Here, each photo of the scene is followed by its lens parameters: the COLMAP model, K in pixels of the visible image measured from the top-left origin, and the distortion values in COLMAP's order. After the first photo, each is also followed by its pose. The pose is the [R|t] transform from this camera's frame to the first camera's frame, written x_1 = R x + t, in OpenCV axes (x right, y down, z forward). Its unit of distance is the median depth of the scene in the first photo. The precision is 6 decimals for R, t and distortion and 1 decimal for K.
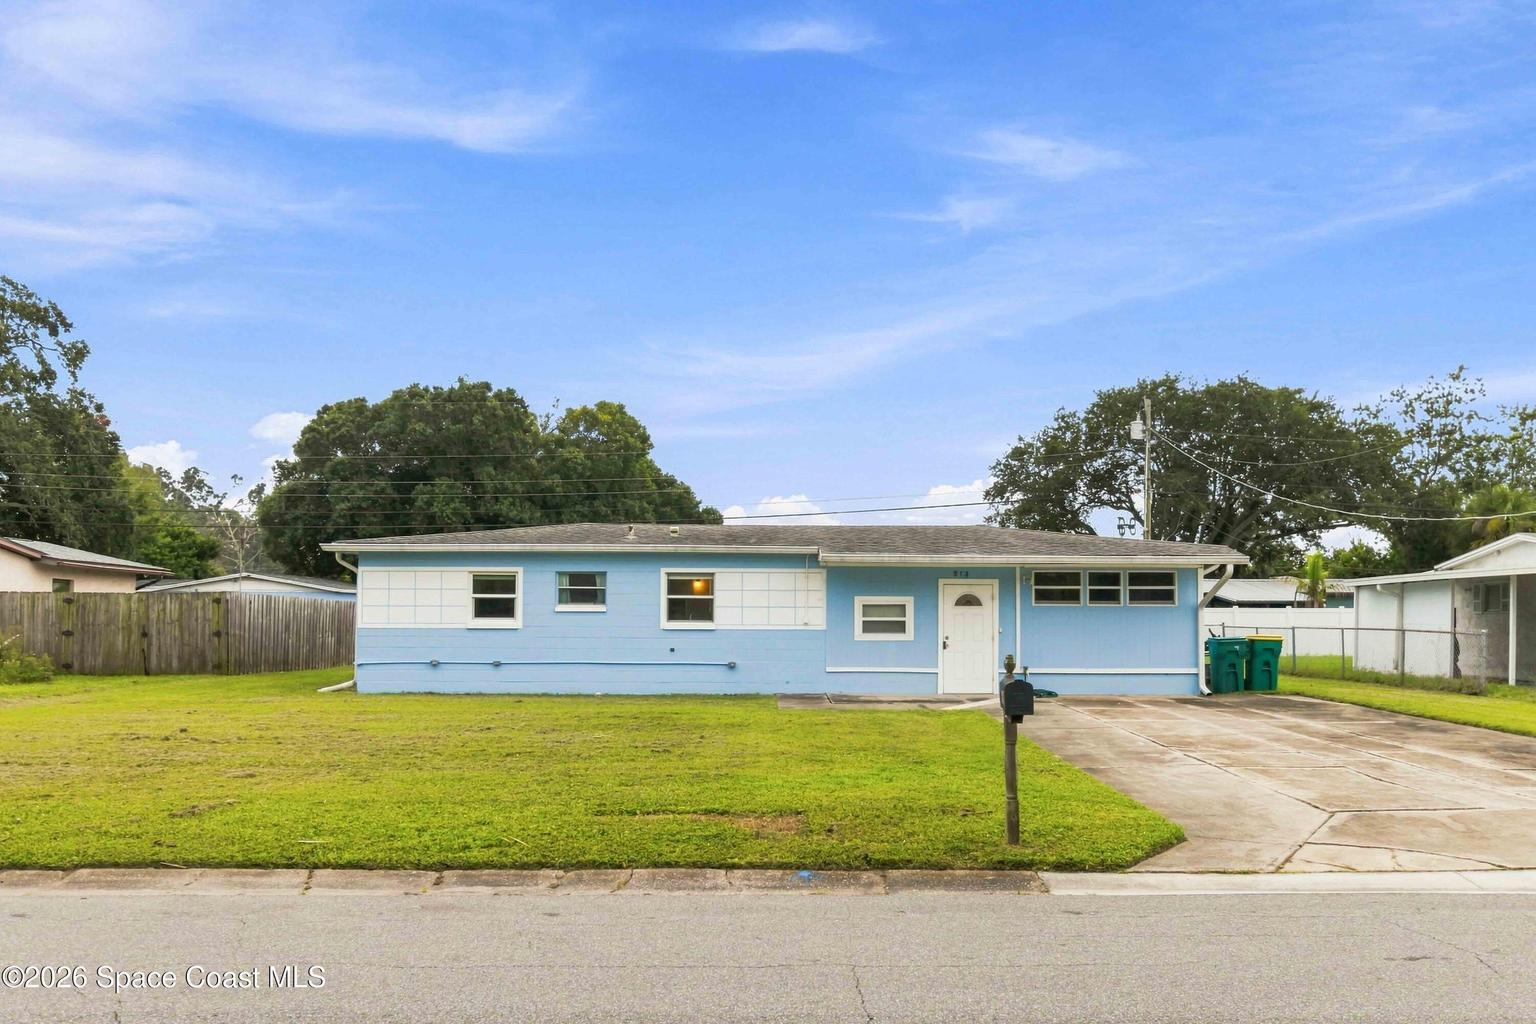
lens RADIAL K [[1288.6, 0, 767.3], [0, 1288.6, 558.9], [0, 0, 1]] dist [-0.000130, 0.000631]
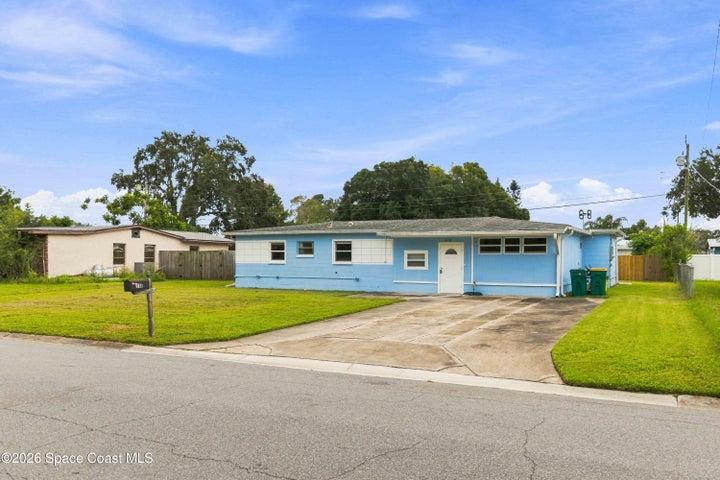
lens RADIAL K [[597.7, 0, 360.0], [0, 597.7, 240.0], [0, 0, 1]] dist [0.005088, 0.004043]
pose [[0.885547, -0.015440, -0.464293, 0.494397], [0.020716, 0.999766, 0.006264, 0.001939], [0.464087, -0.015165, 0.885660, 0.011975]]
